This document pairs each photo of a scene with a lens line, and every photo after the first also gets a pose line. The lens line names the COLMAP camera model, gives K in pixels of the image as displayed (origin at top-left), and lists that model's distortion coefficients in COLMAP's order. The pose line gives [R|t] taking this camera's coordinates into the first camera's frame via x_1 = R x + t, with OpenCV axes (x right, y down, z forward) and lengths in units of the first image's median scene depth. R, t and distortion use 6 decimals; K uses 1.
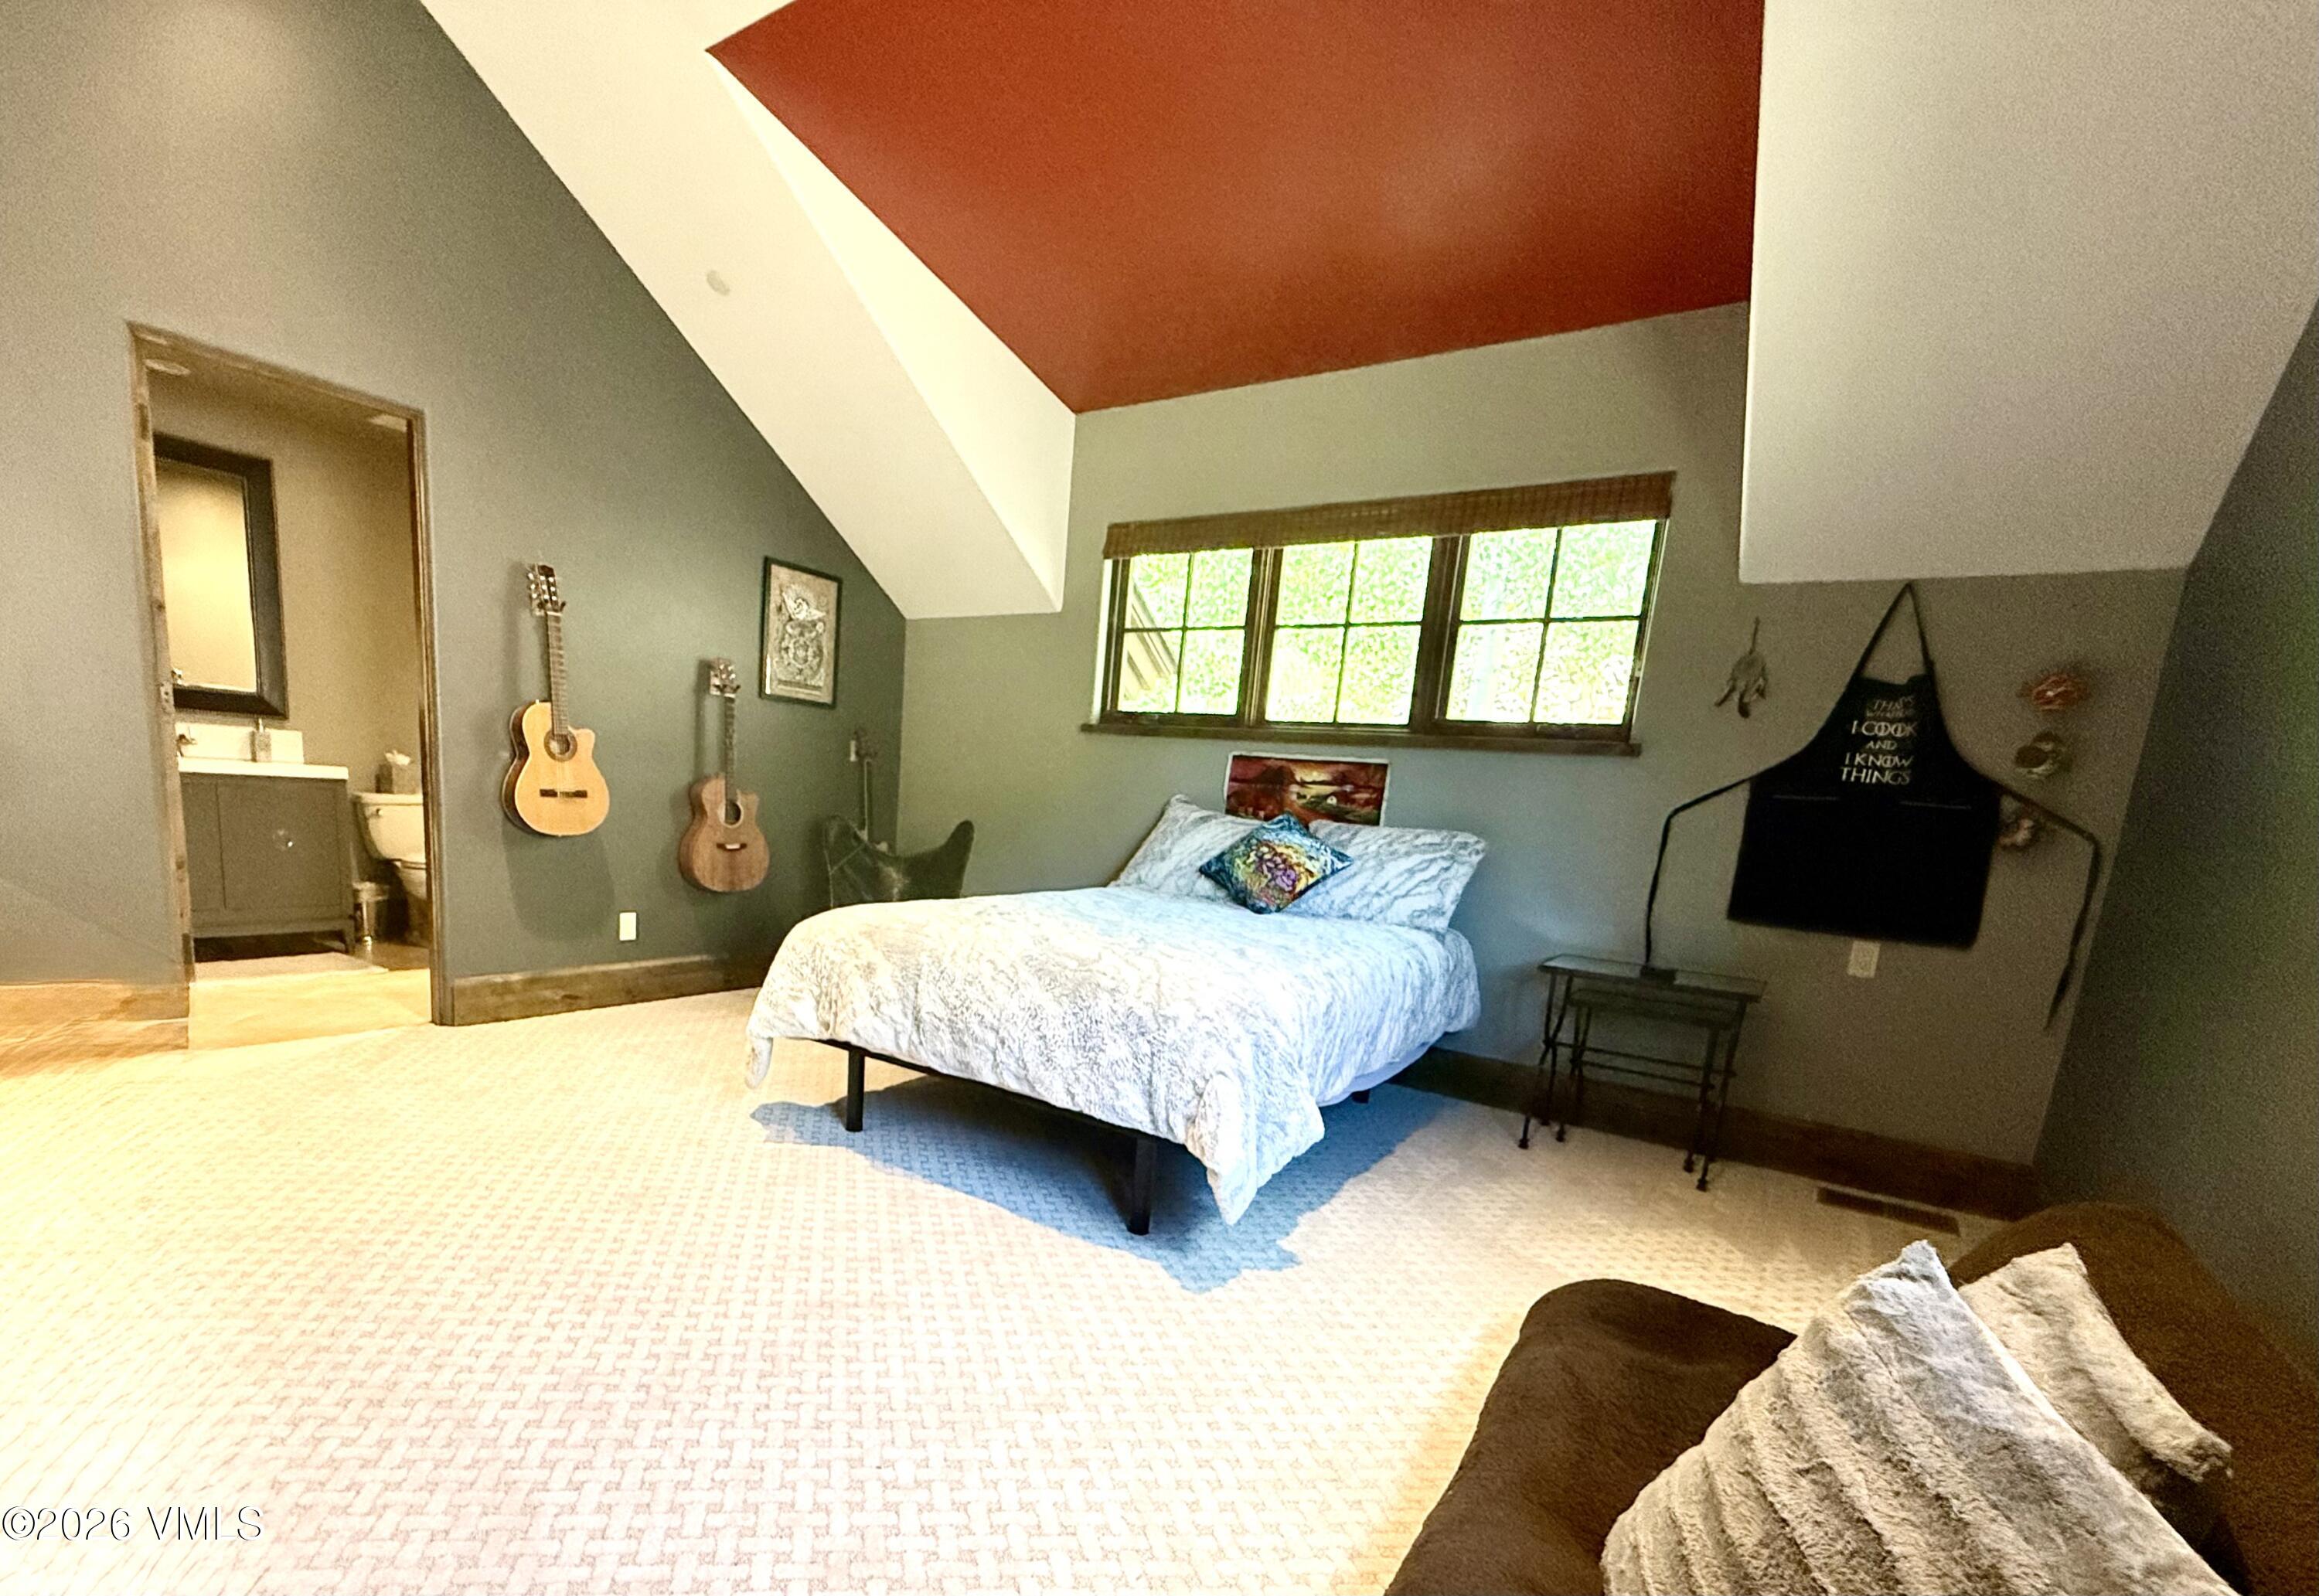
lens RADIAL K [[992.8, 0, 1159.5], [0, 992.8, 798.0], [0, 0, 1]] dist [0.001723, 0.000203]
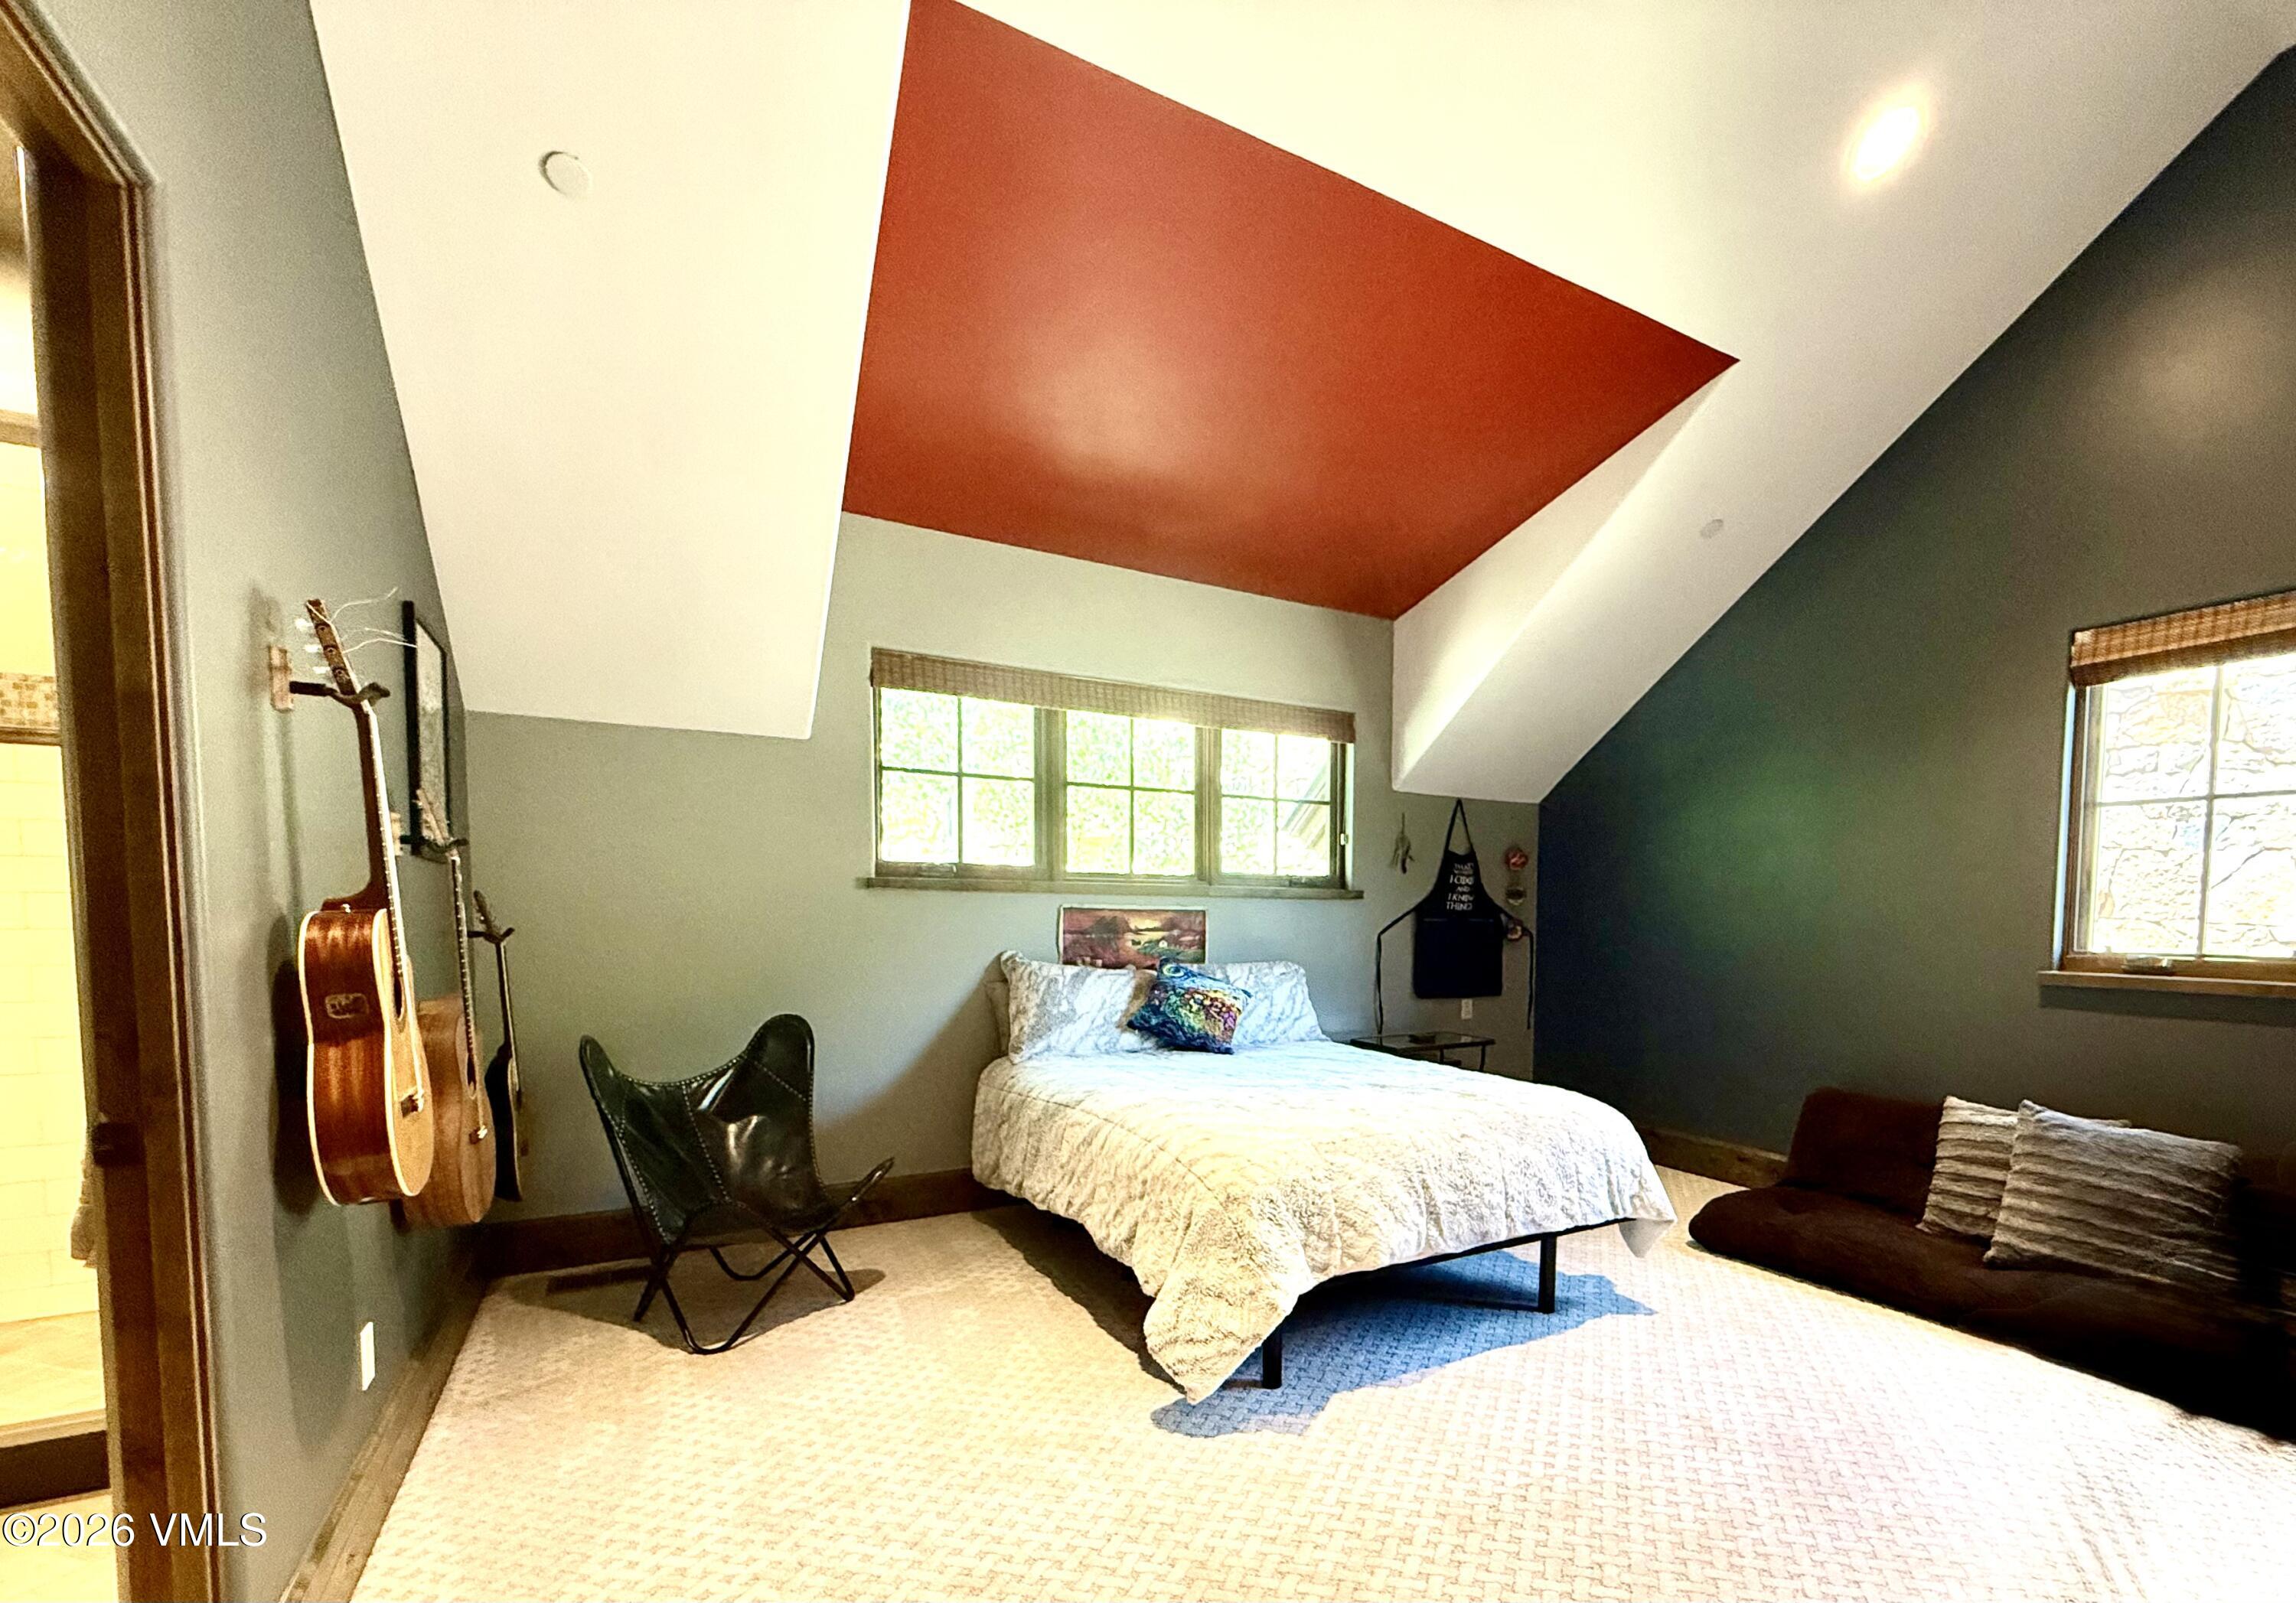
lens RADIAL K [[946.0, 0, 1145.2], [0, 946.0, 839.6], [0, 0, 1]] dist [0.000499, 0.000080]
pose [[0.510947, -0.010221, 0.859552, -0.804463], [0.036047, 0.999305, -0.009545, -0.112817], [-0.858856, 0.035861, 0.510960, 0.467404]]
